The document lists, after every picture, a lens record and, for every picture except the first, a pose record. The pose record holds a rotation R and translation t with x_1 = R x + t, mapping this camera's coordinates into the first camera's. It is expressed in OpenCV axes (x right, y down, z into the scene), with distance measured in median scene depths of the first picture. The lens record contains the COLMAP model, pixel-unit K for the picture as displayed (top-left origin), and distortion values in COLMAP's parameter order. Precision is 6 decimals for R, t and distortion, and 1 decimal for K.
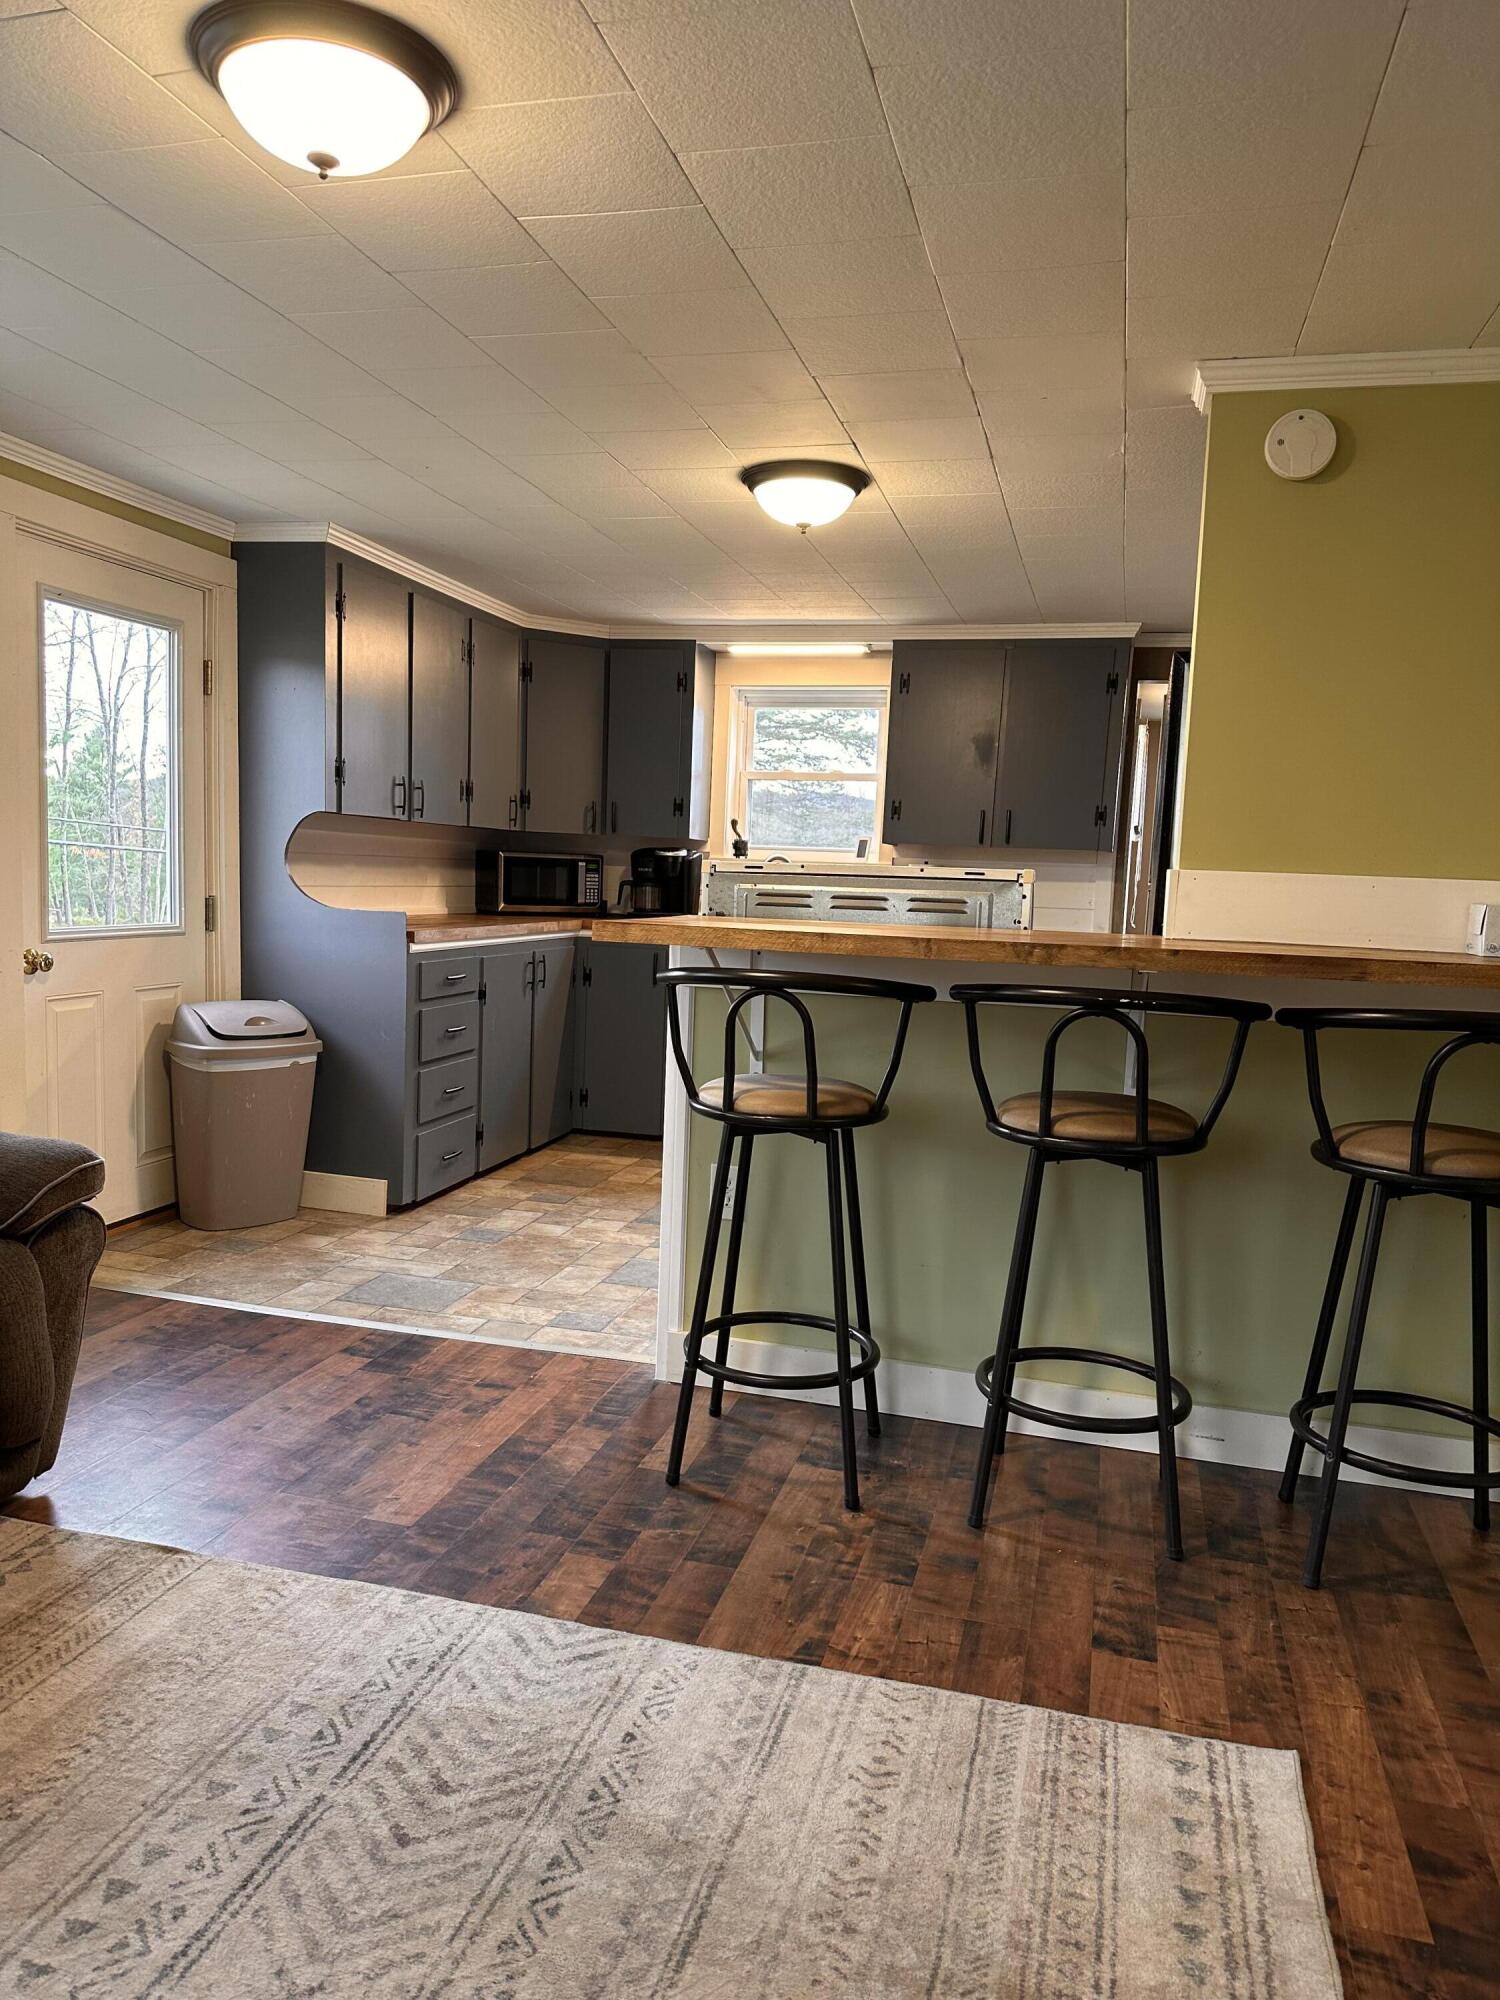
lens RADIAL K [[1403.5, 0, 735.5], [0, 1403.5, 1000.6], [0, 0, 1]] dist [0.066319, -0.081584]
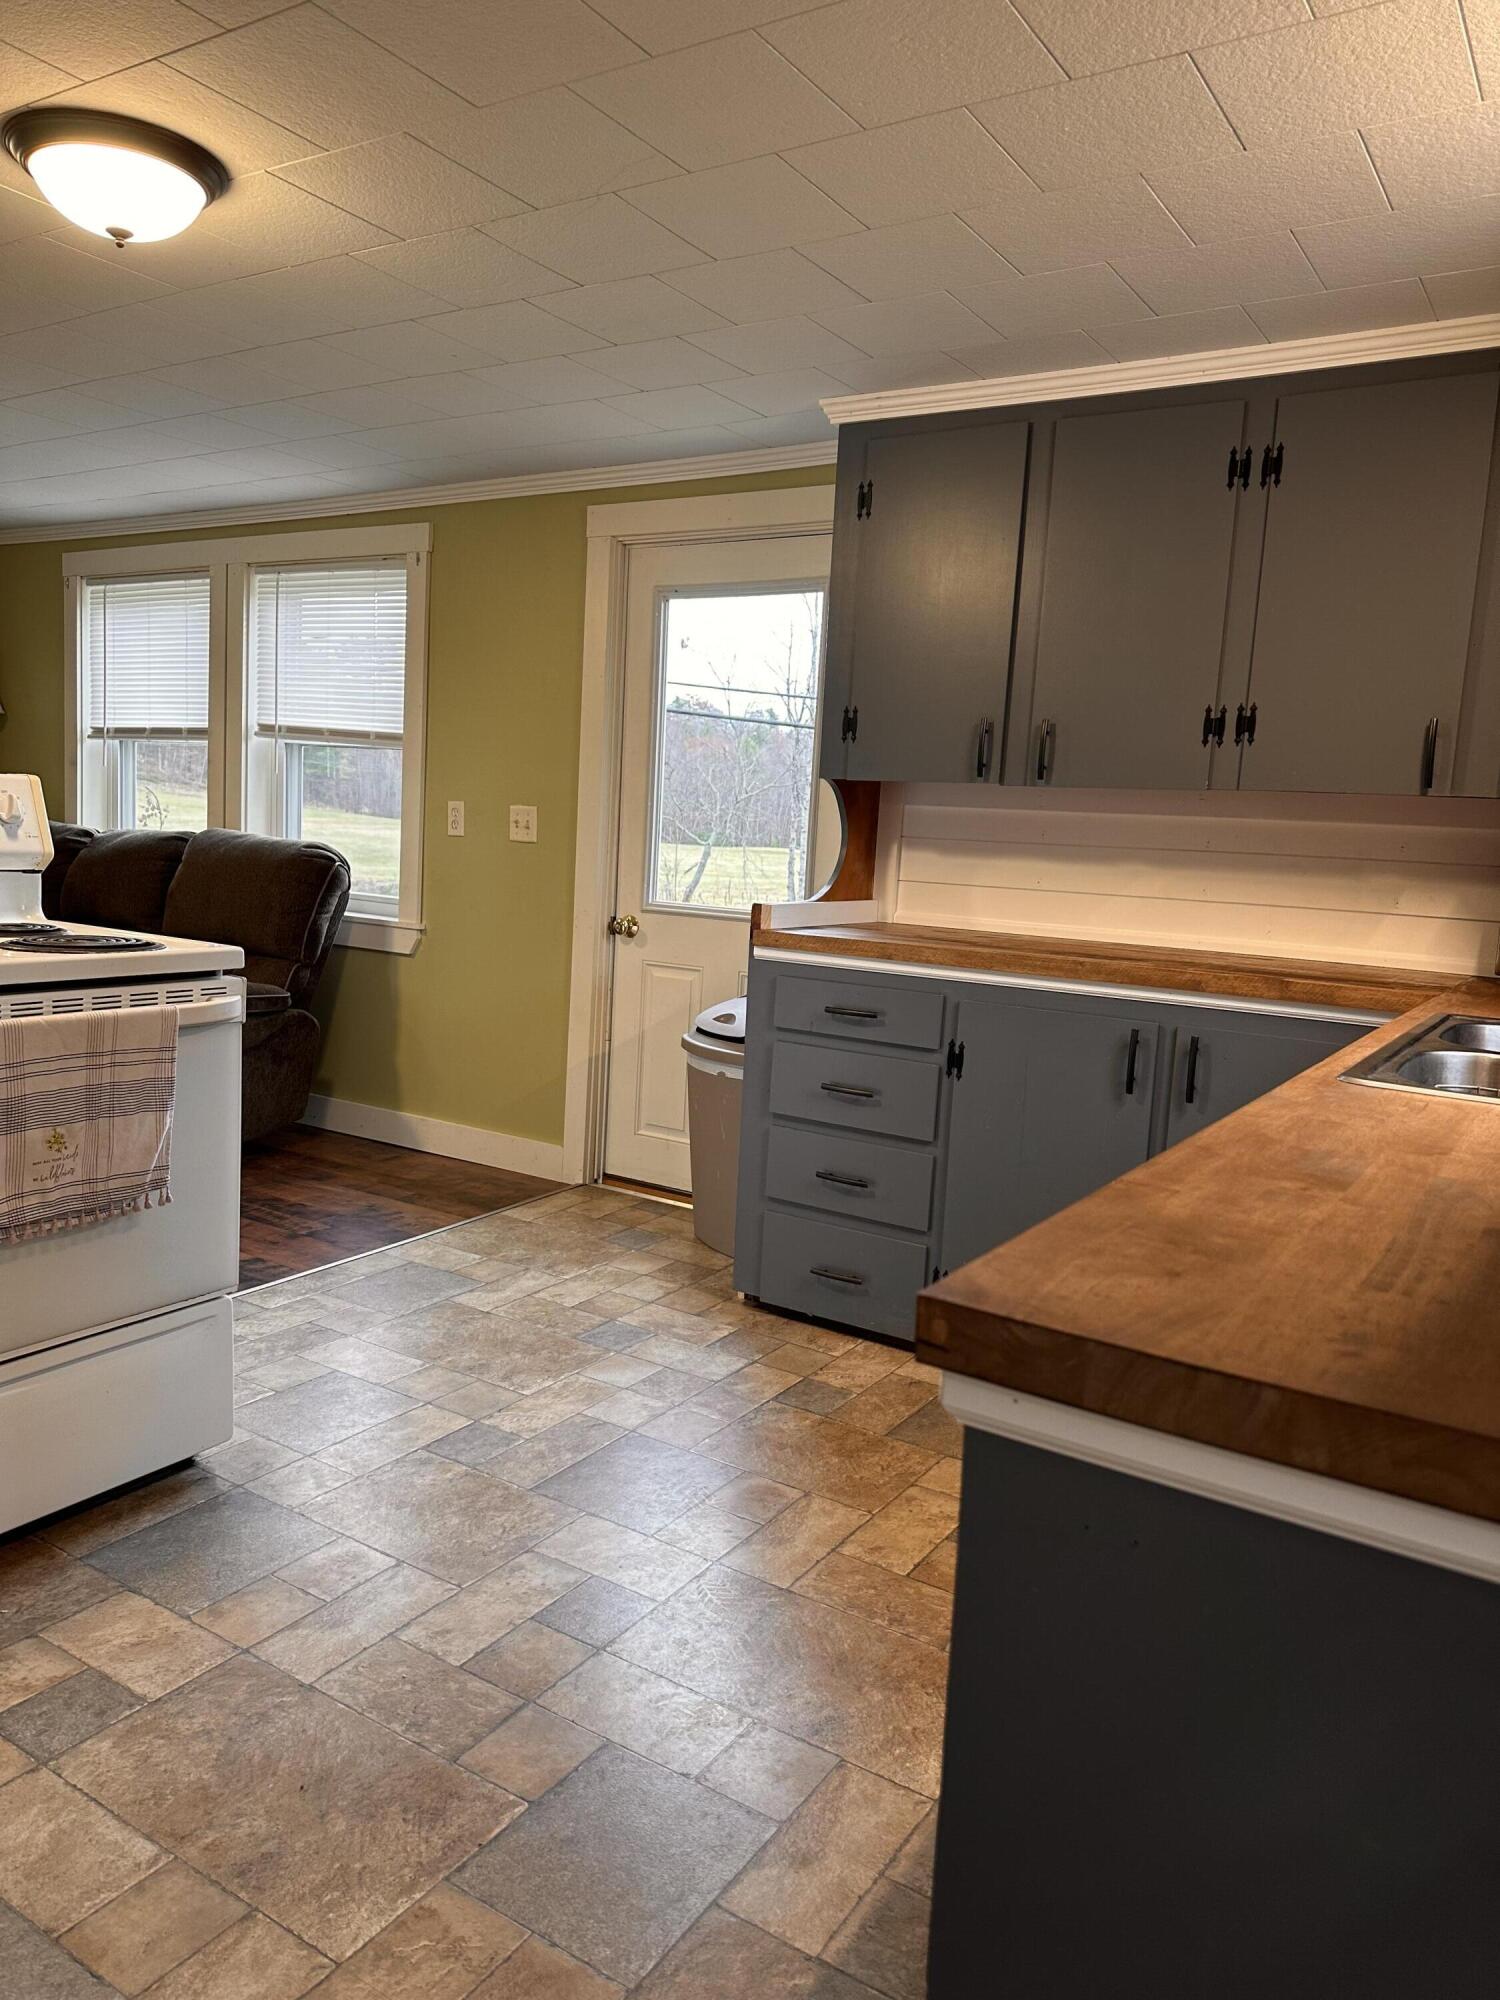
lens RADIAL K [[1403.5, 0, 751.3], [0, 1403.5, 1004.6], [0, 0, 1]] dist [0.066319, -0.081584]
pose [[-0.289144, 0.069509, -0.954759, 0.724326], [-0.153325, 0.981122, 0.117862, -0.146526], [0.944927, 0.180467, -0.273028, 1.838700]]
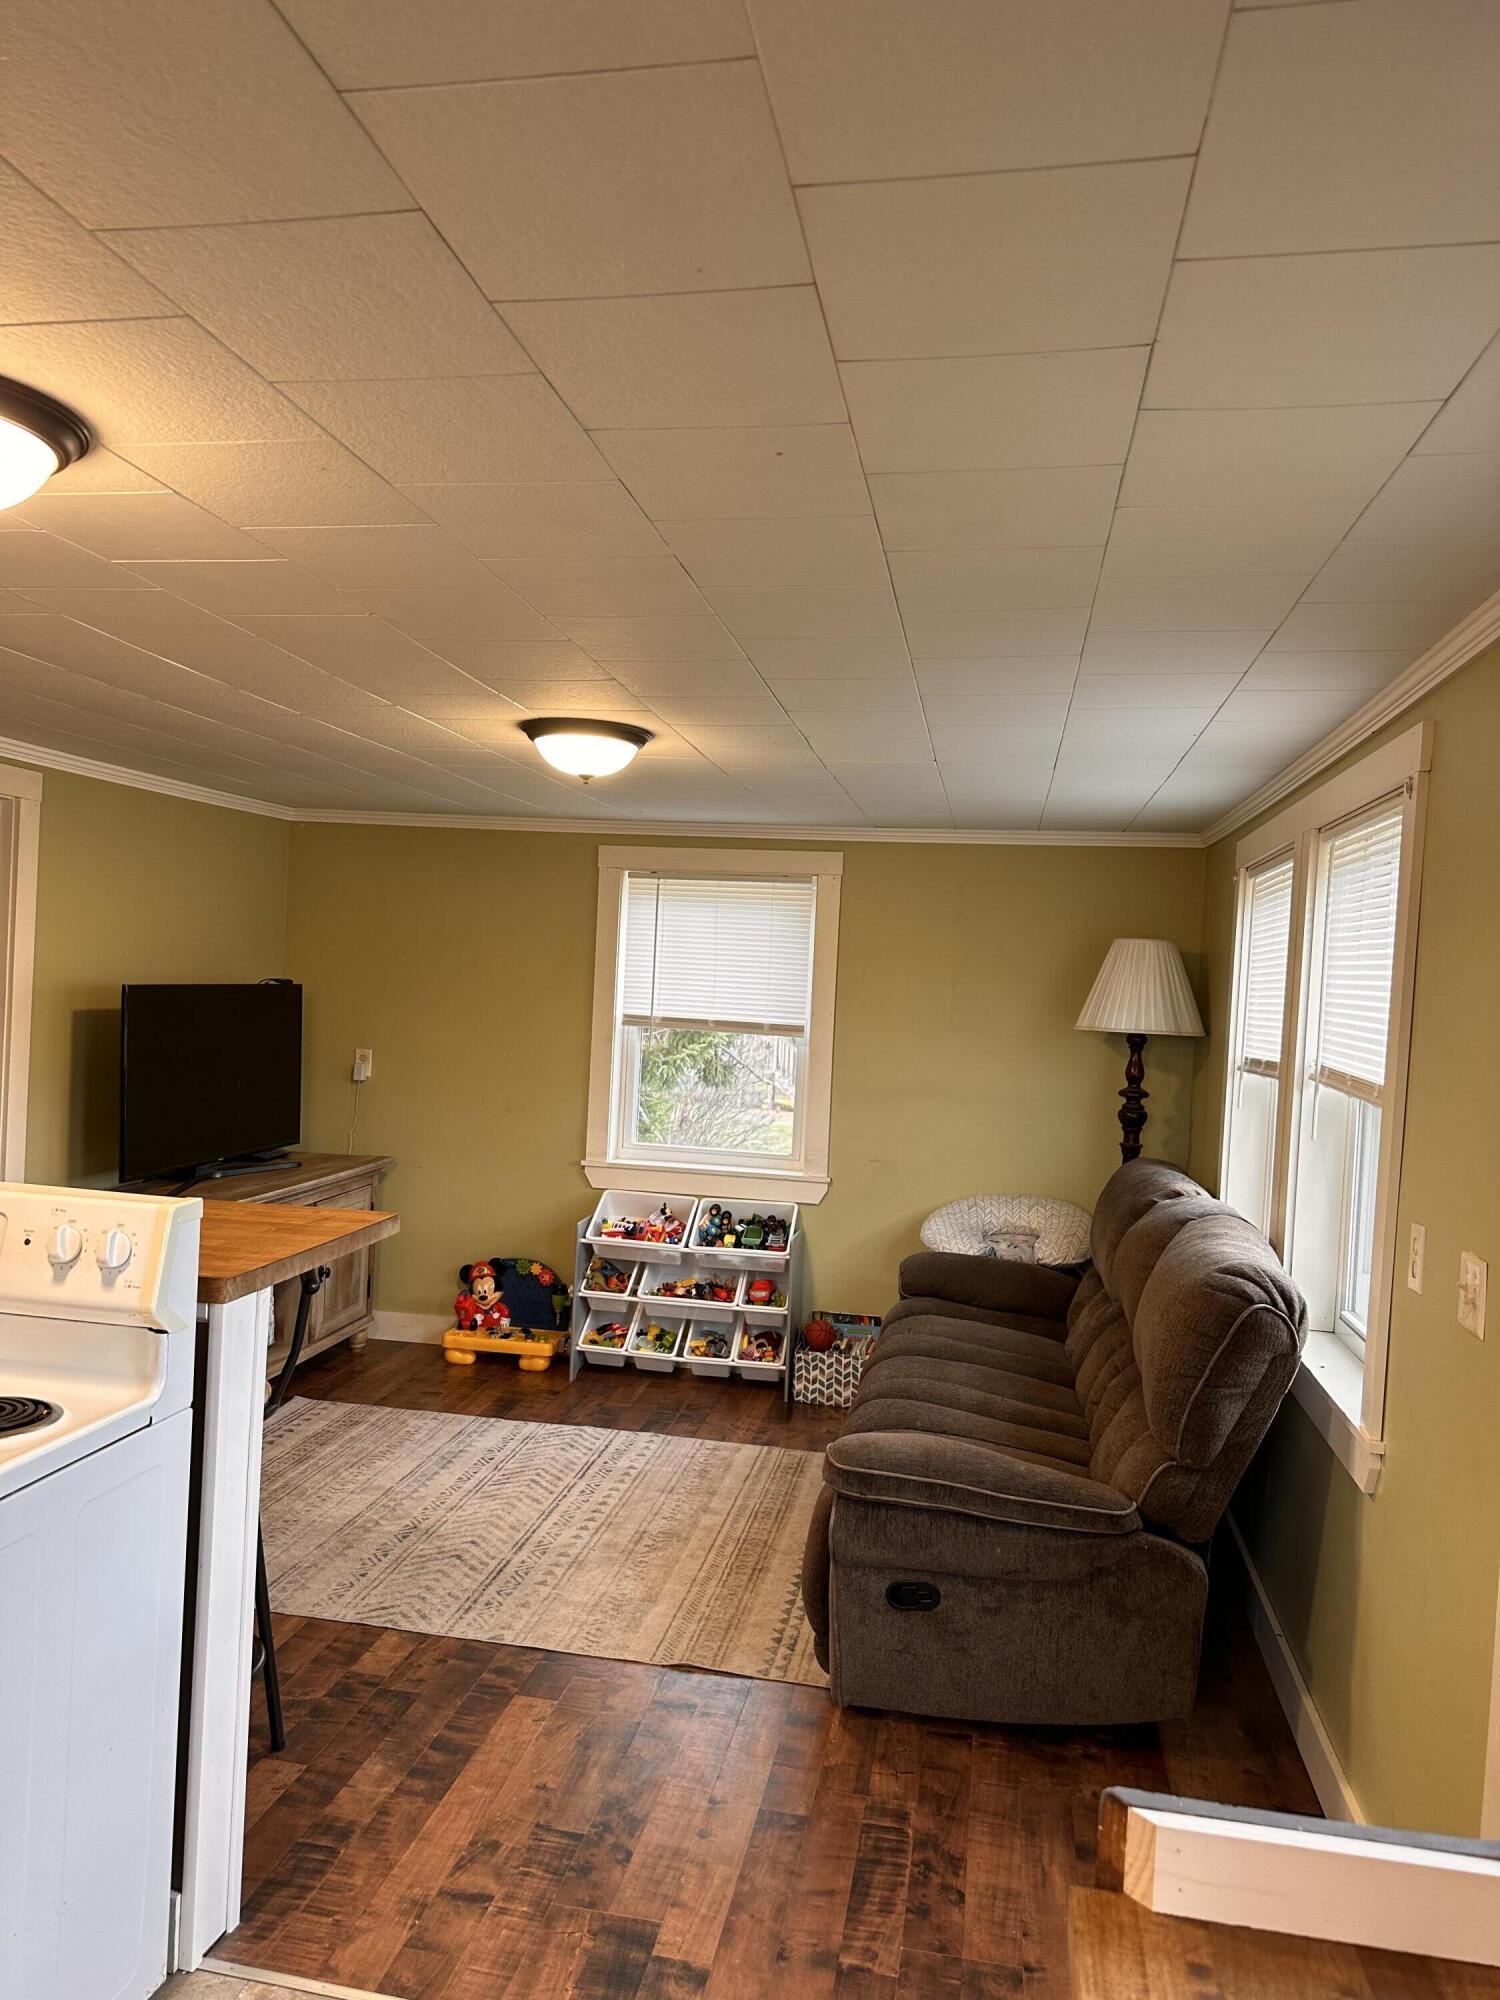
lens RADIAL K [[1403.5, 0, 730.4], [0, 1403.5, 992.8], [0, 0, 1]] dist [0.066319, -0.081584]
pose [[-0.993426, -0.086464, -0.075027, -0.226780], [-0.093462, 0.991041, 0.095408, -0.308222], [0.066105, 0.101793, -0.992607, 1.830915]]
